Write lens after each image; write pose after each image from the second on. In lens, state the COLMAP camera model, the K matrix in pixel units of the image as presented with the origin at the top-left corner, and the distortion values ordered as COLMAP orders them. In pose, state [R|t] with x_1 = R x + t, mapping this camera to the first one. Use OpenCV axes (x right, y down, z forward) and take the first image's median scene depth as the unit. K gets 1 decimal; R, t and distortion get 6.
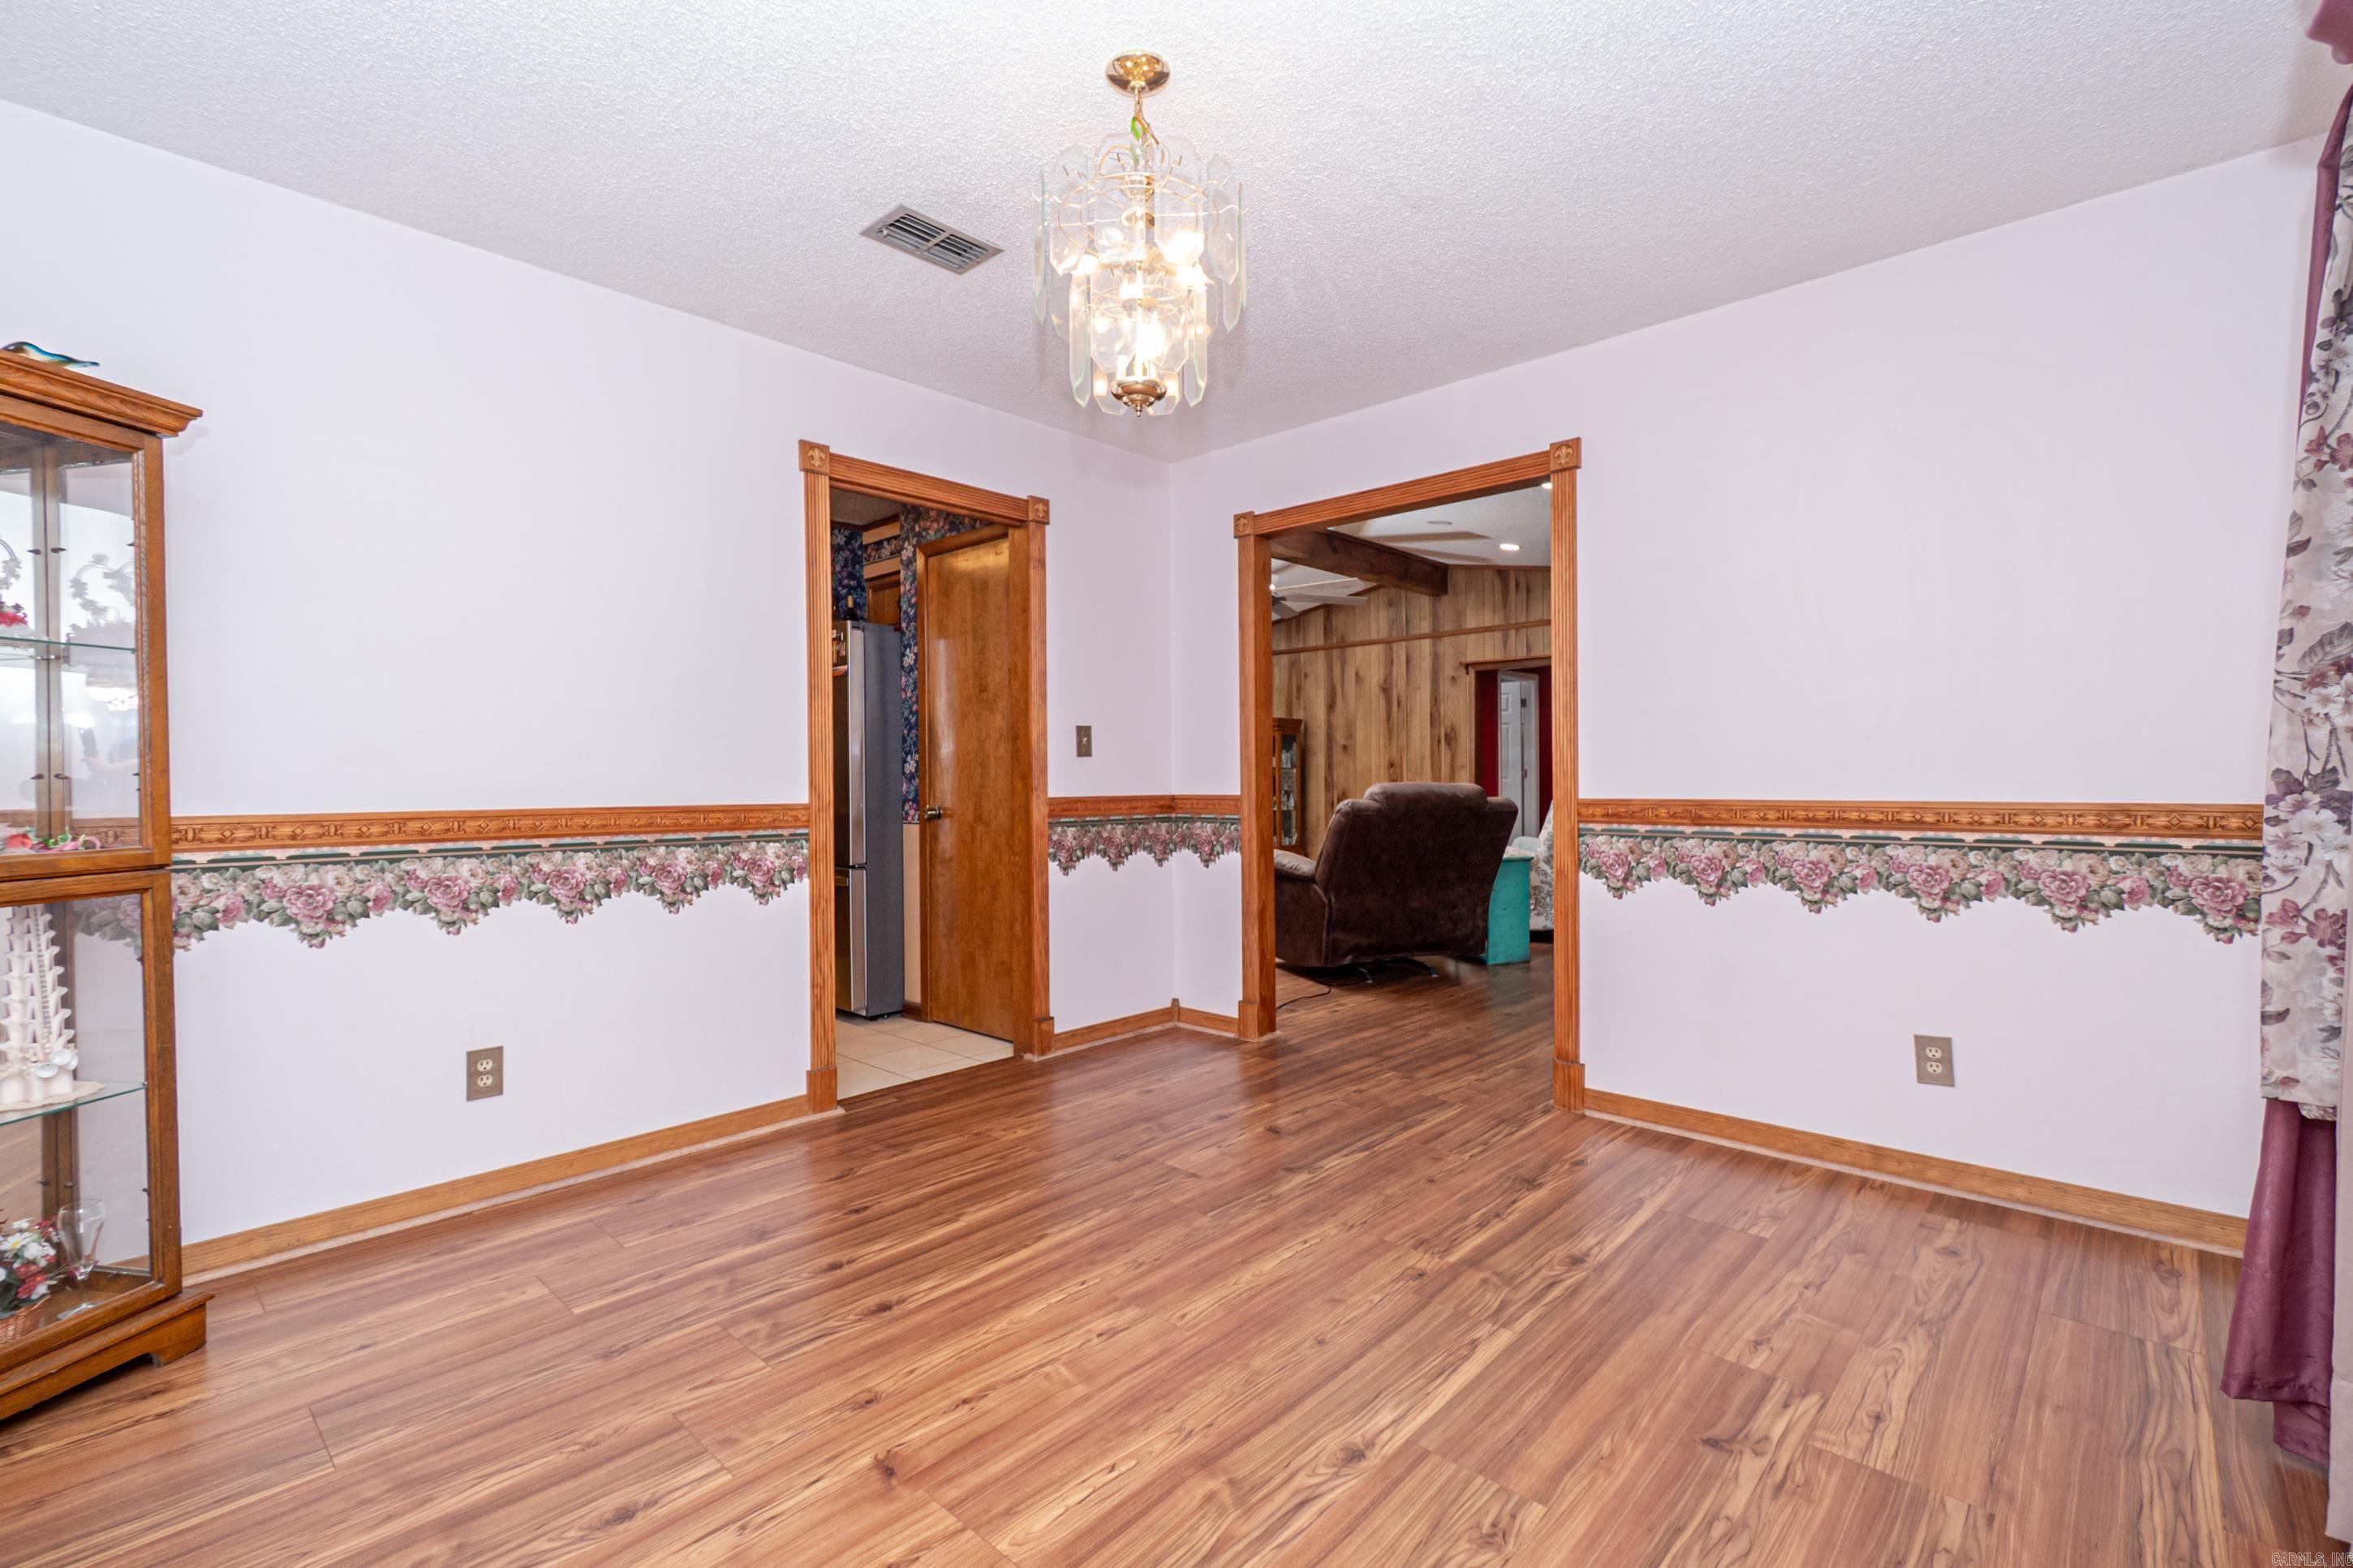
lens RADIAL K [[1044.4, 0, 1182.0], [0, 1044.4, 787.7], [0, 0, 1]] dist [0.010010, -0.004604]
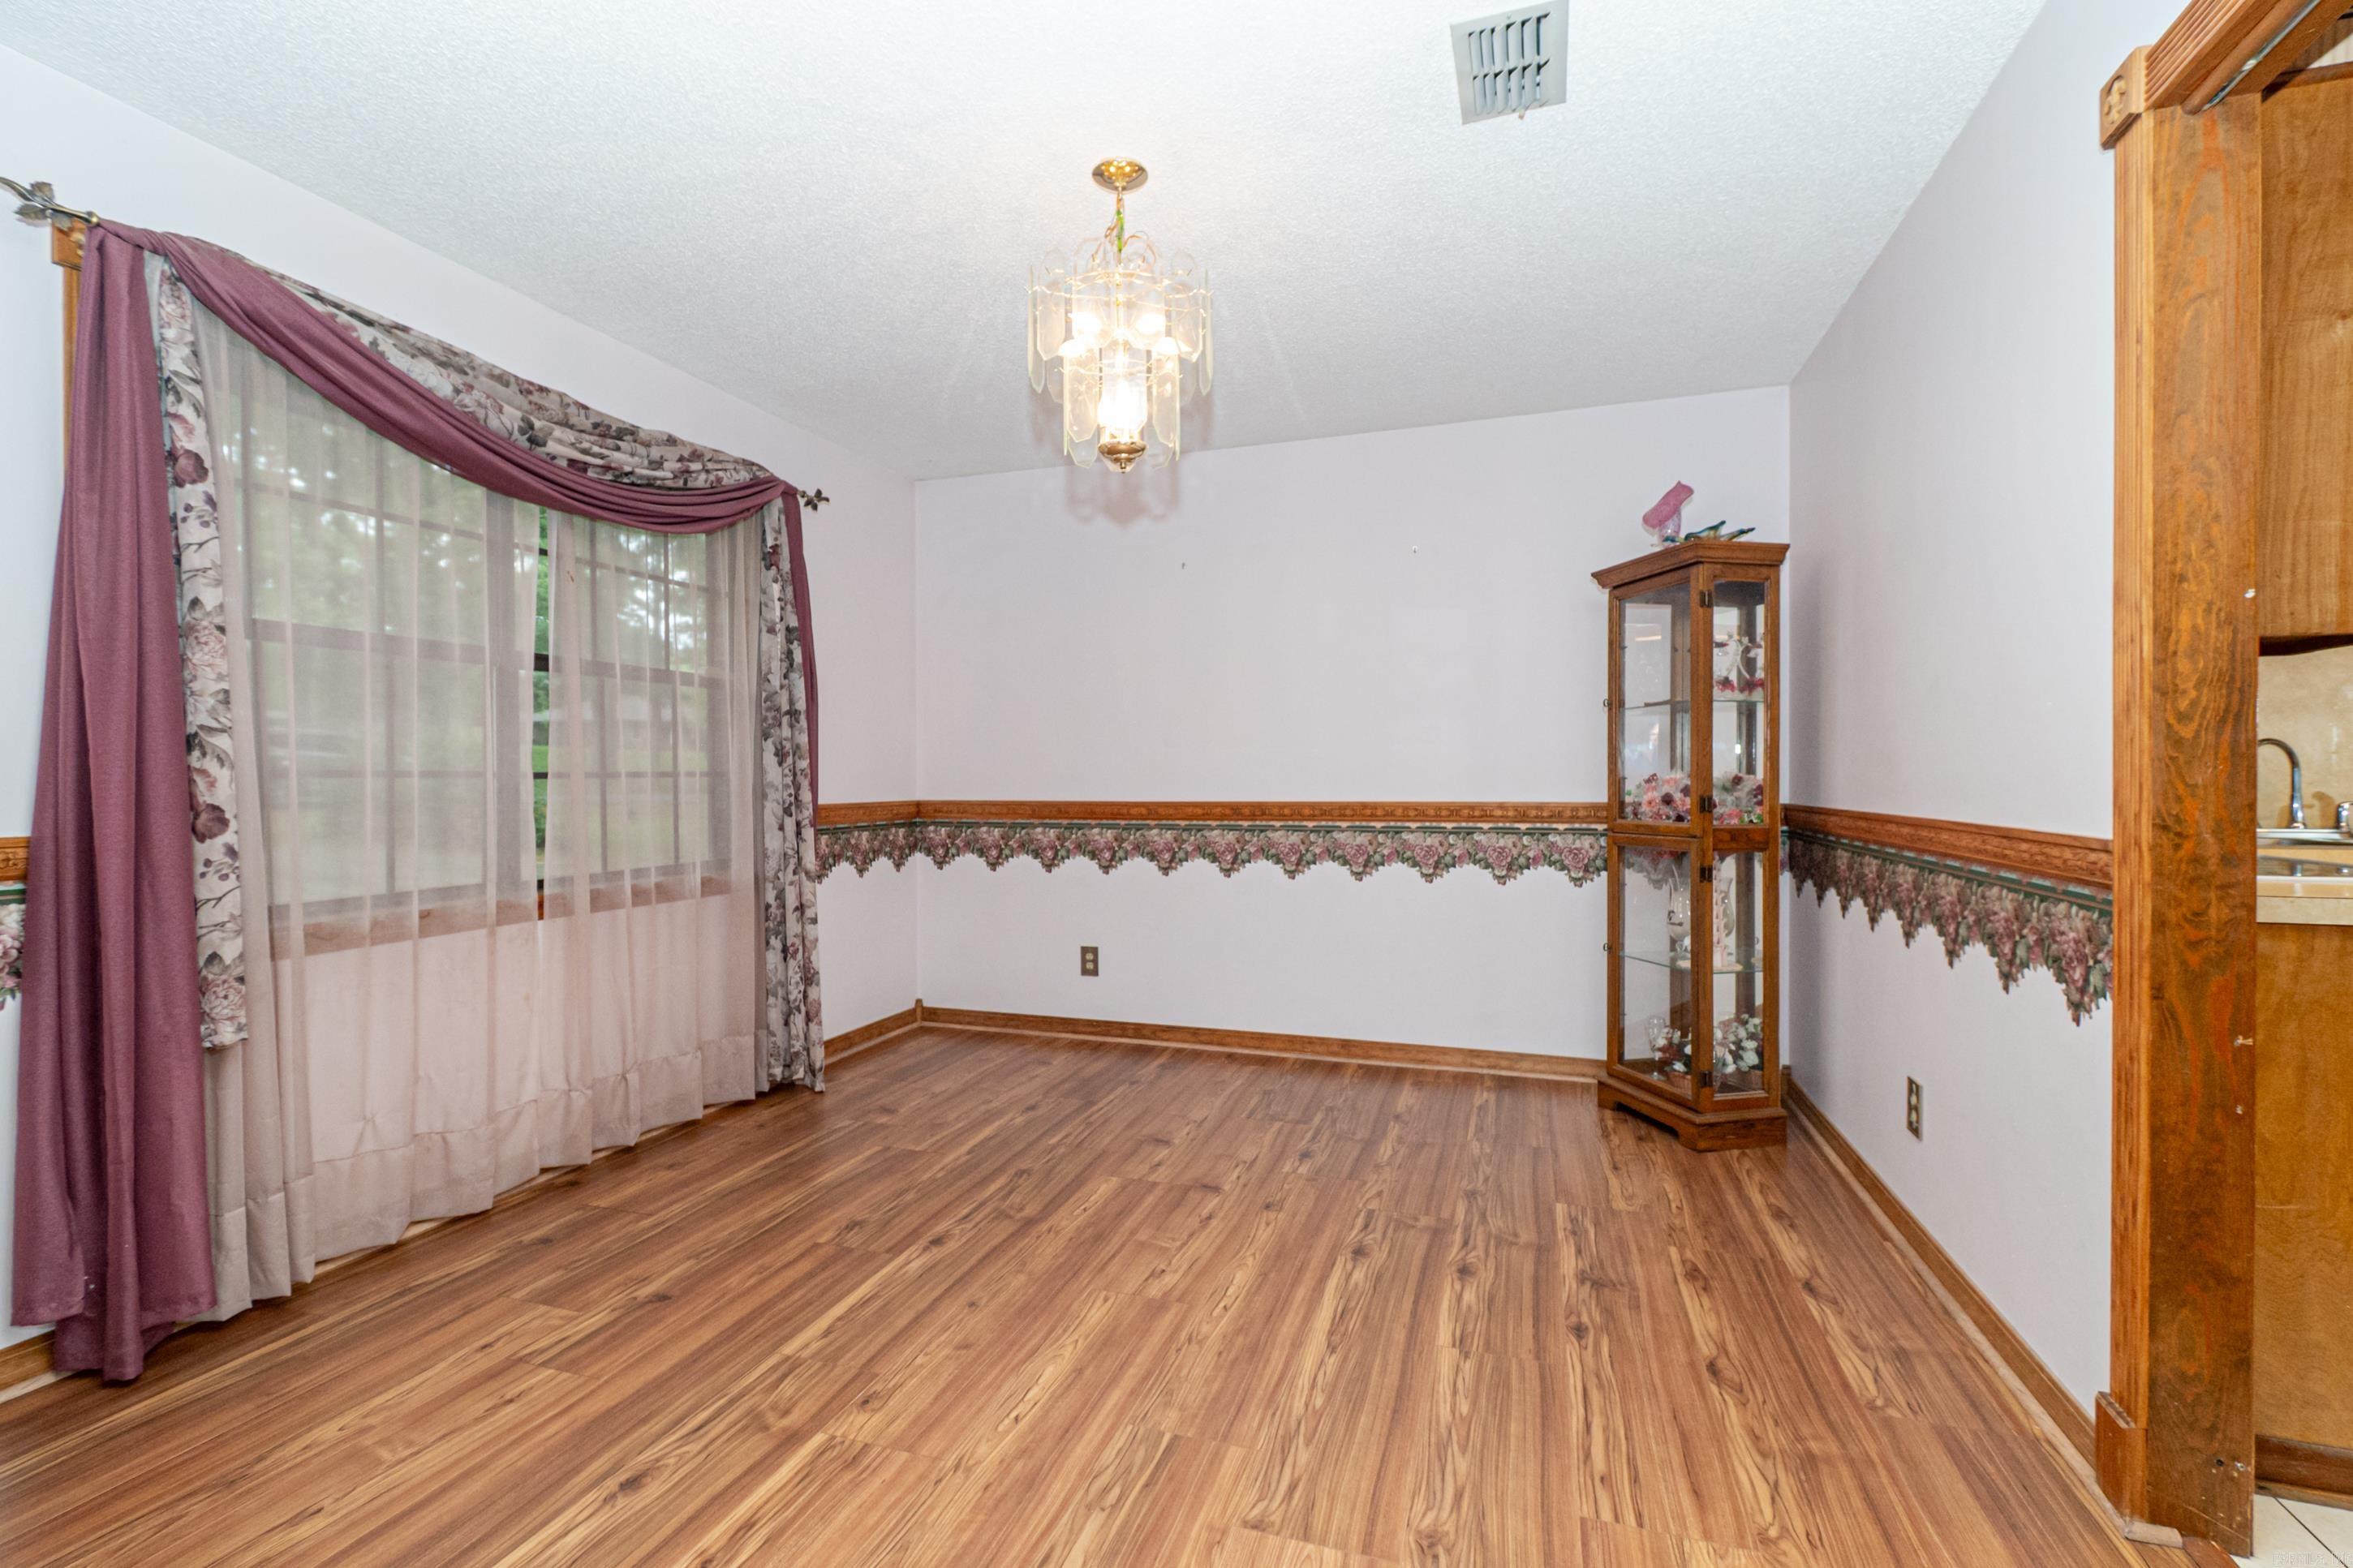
lens RADIAL K [[1044.4, 0, 1177.4], [0, 1044.4, 787.2], [0, 0, 1]] dist [0.010010, -0.004604]
pose [[-0.912957, 0.013223, -0.407841, 0.341433], [0.006338, 0.999814, 0.018228, -0.030348], [0.408006, 0.014056, -0.912871, 1.886895]]
